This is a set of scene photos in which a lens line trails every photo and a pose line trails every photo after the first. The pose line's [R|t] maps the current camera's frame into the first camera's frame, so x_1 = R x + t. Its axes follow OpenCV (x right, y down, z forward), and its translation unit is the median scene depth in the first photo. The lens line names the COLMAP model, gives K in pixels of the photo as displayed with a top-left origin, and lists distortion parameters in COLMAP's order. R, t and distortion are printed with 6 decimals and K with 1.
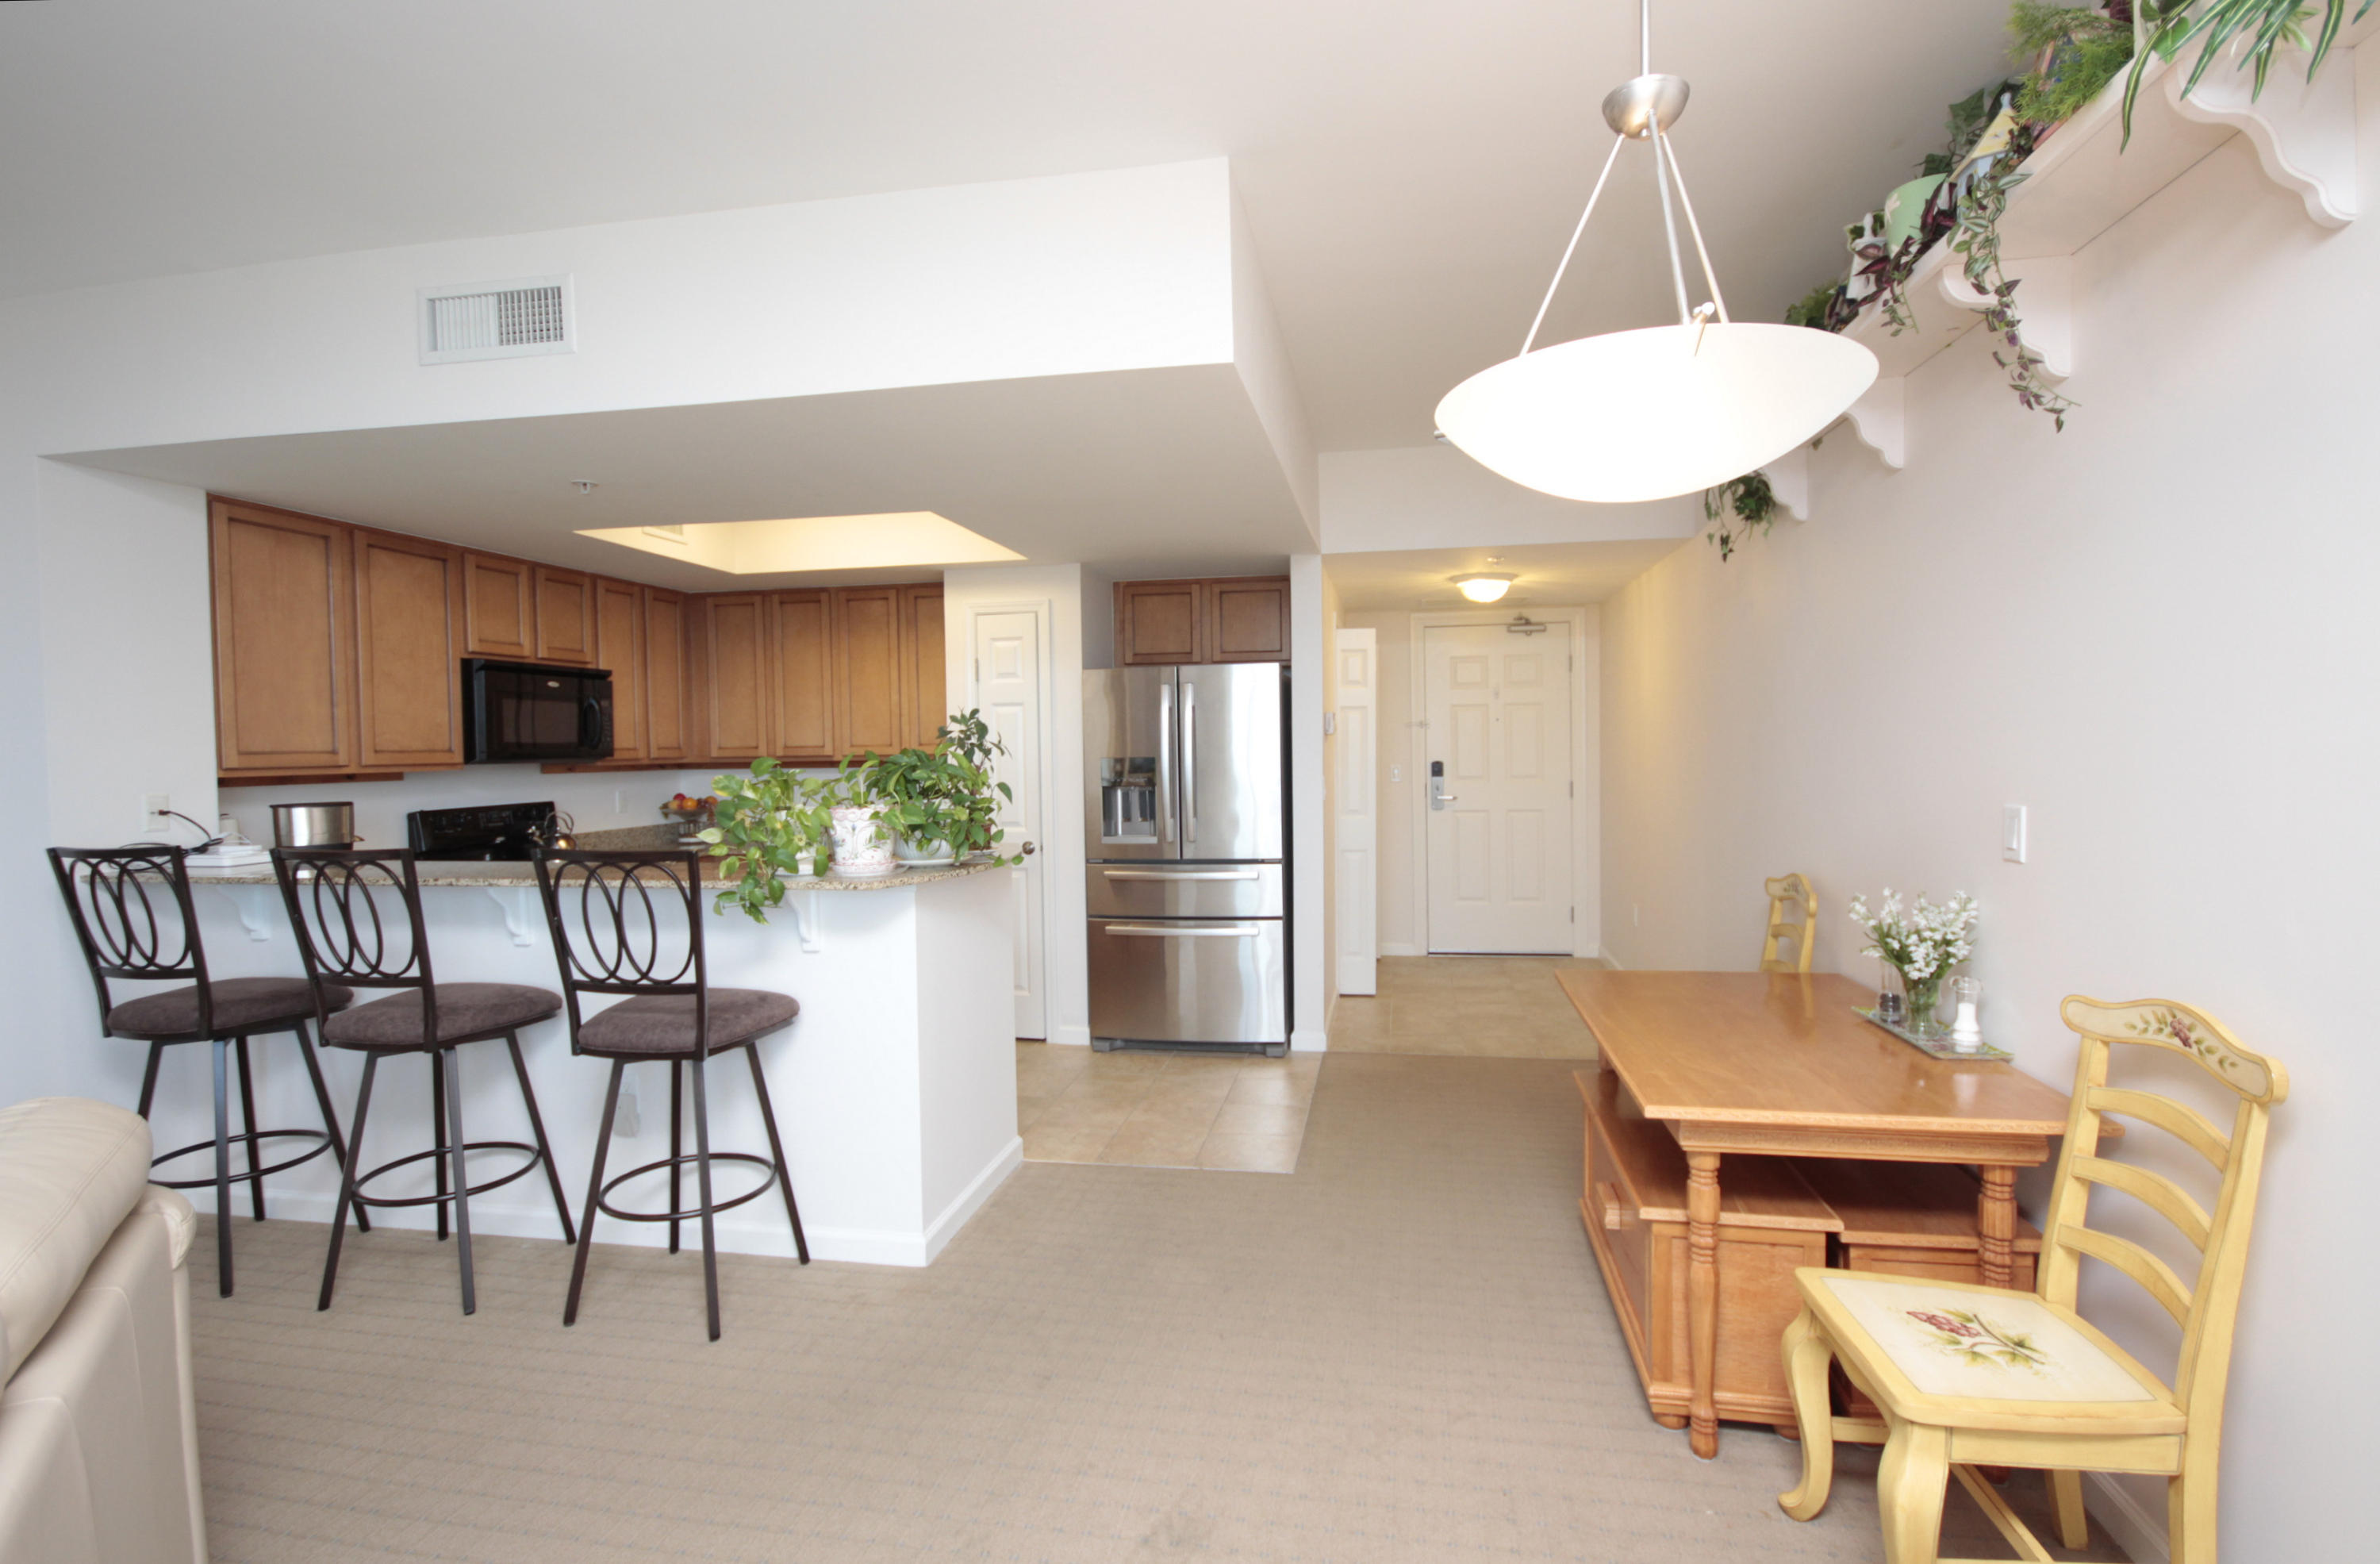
lens RADIAL K [[1124.1, 0, 1190.0], [0, 1124.1, 782.0], [0, 0, 1]] dist [0.001513, 0.000097]
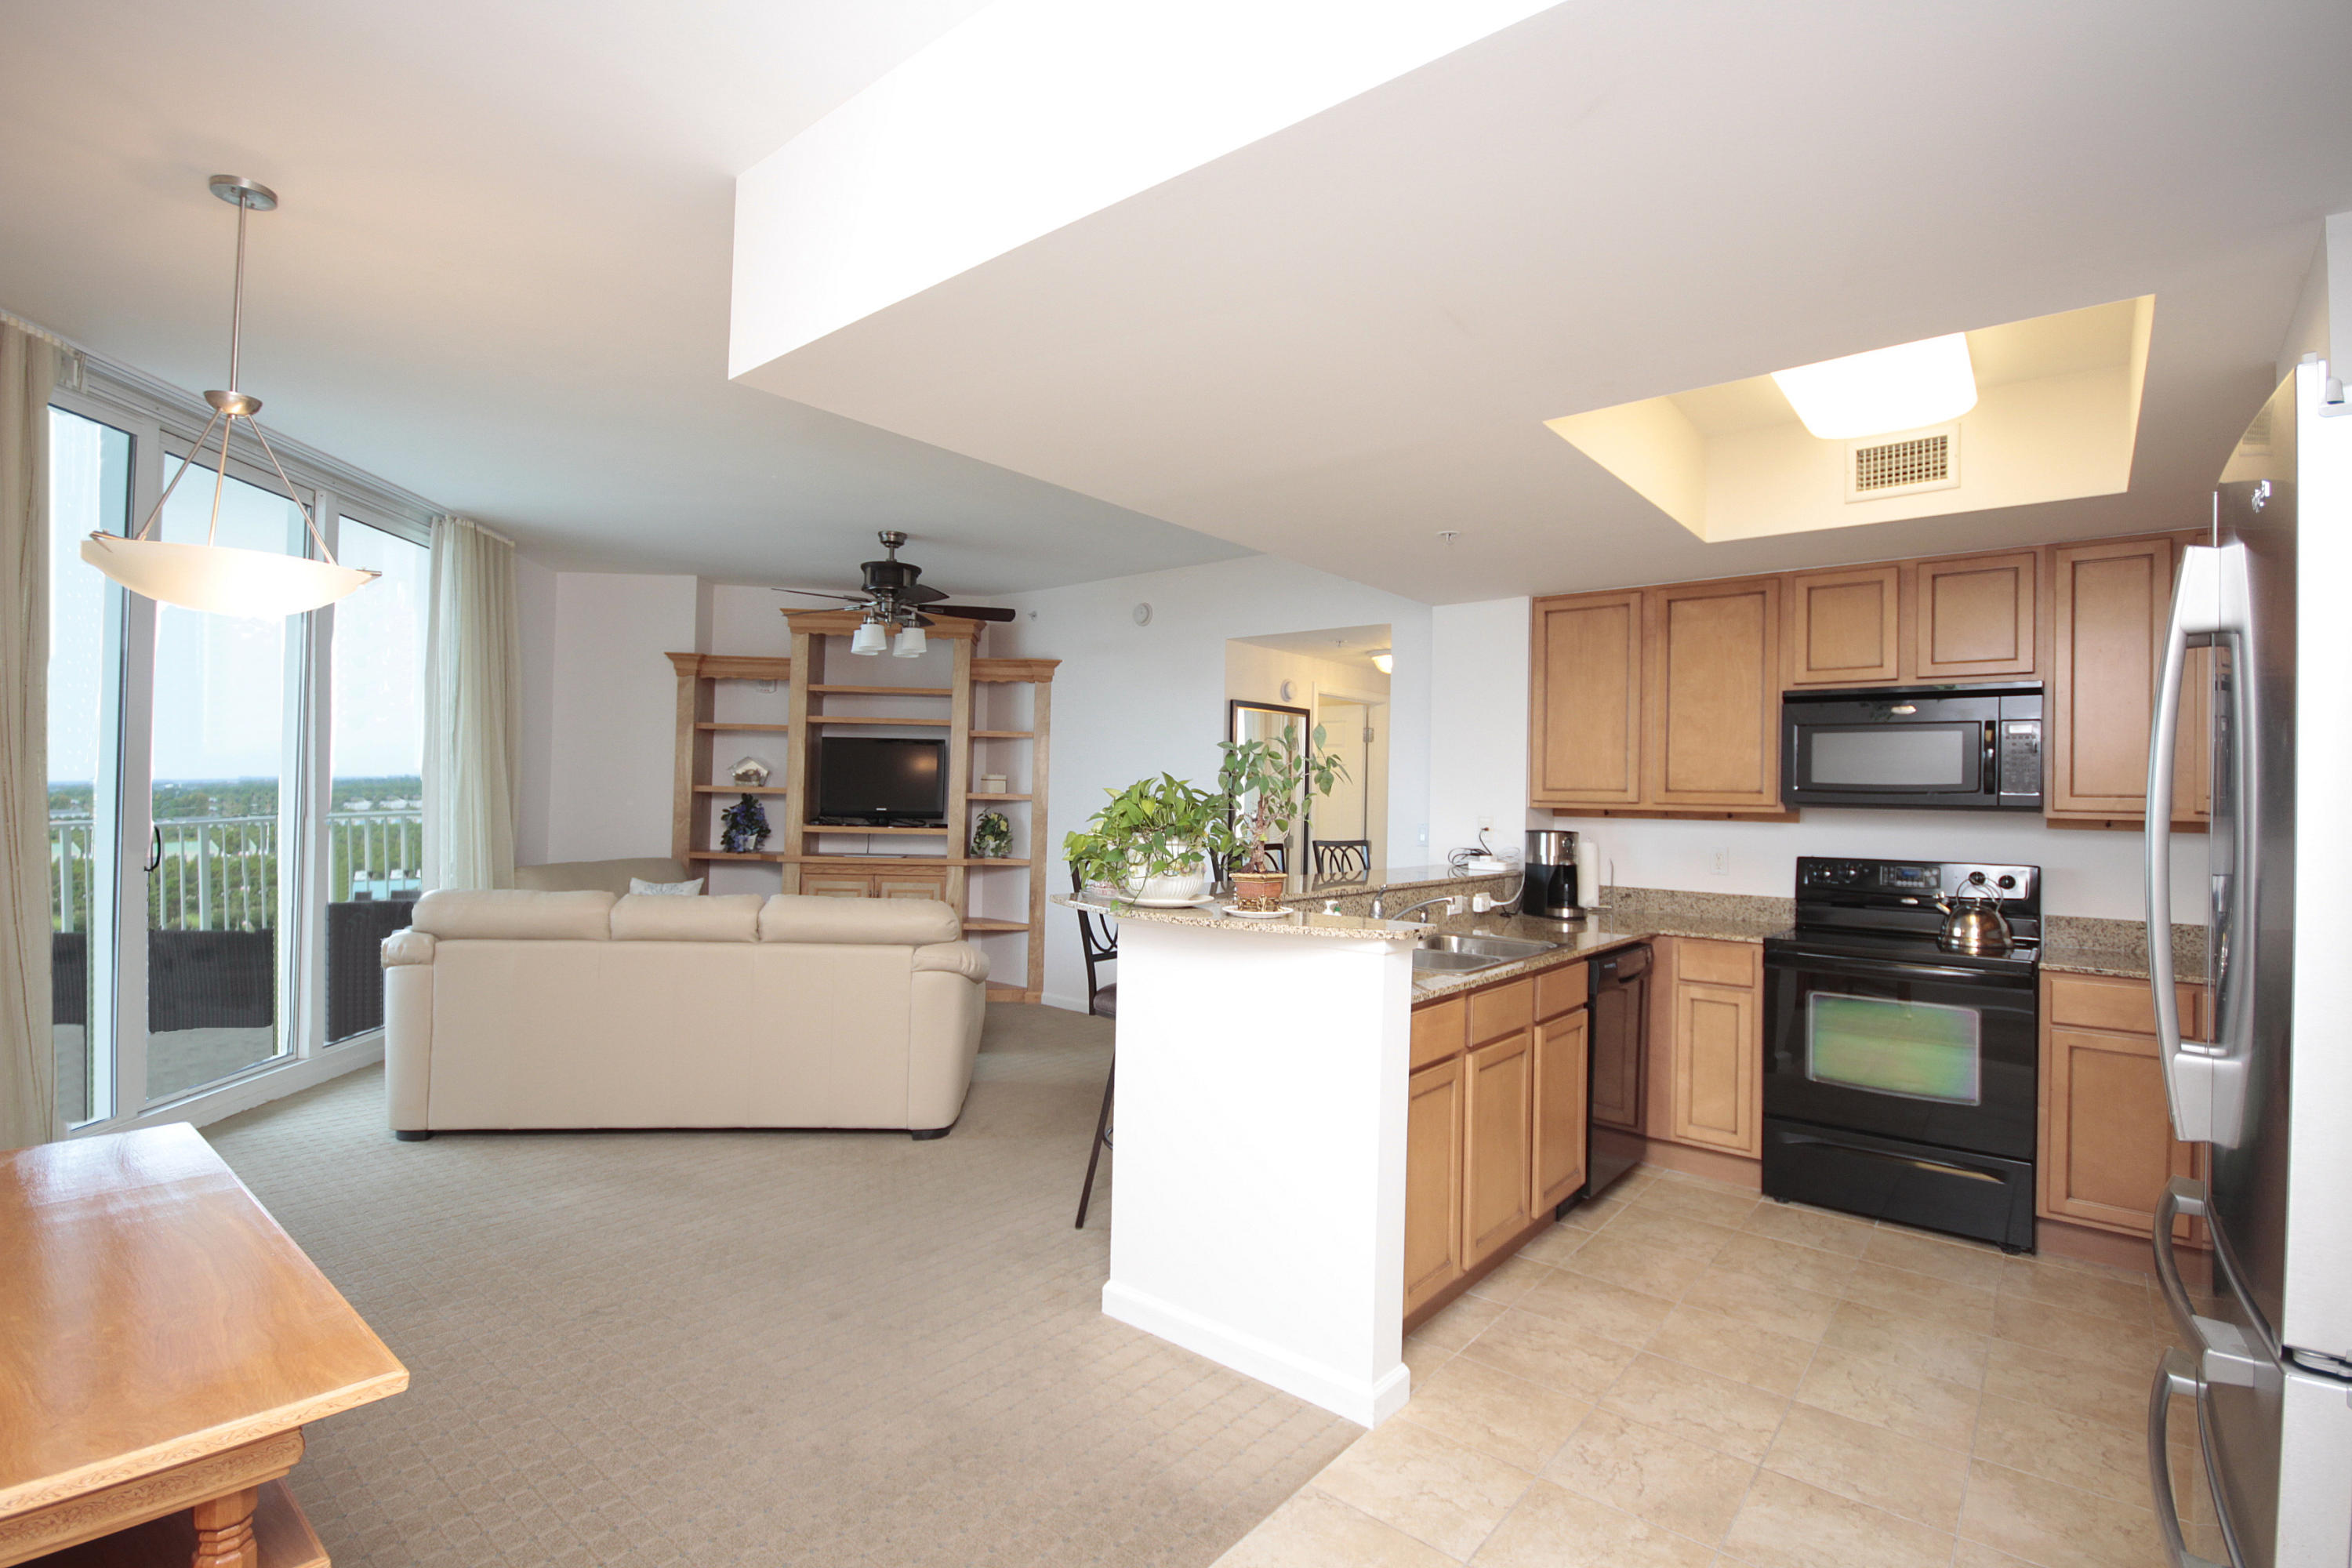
lens RADIAL K [[1092.6, 0, 1176.0], [0, 1092.6, 784.0], [0, 0, 1]] dist [0.002089, 0.000267]
pose [[-0.493179, -0.009247, -0.869879, 0.429487], [-0.045764, 0.998835, 0.015328, -0.028862], [0.868723, 0.047368, -0.493028, 1.137587]]
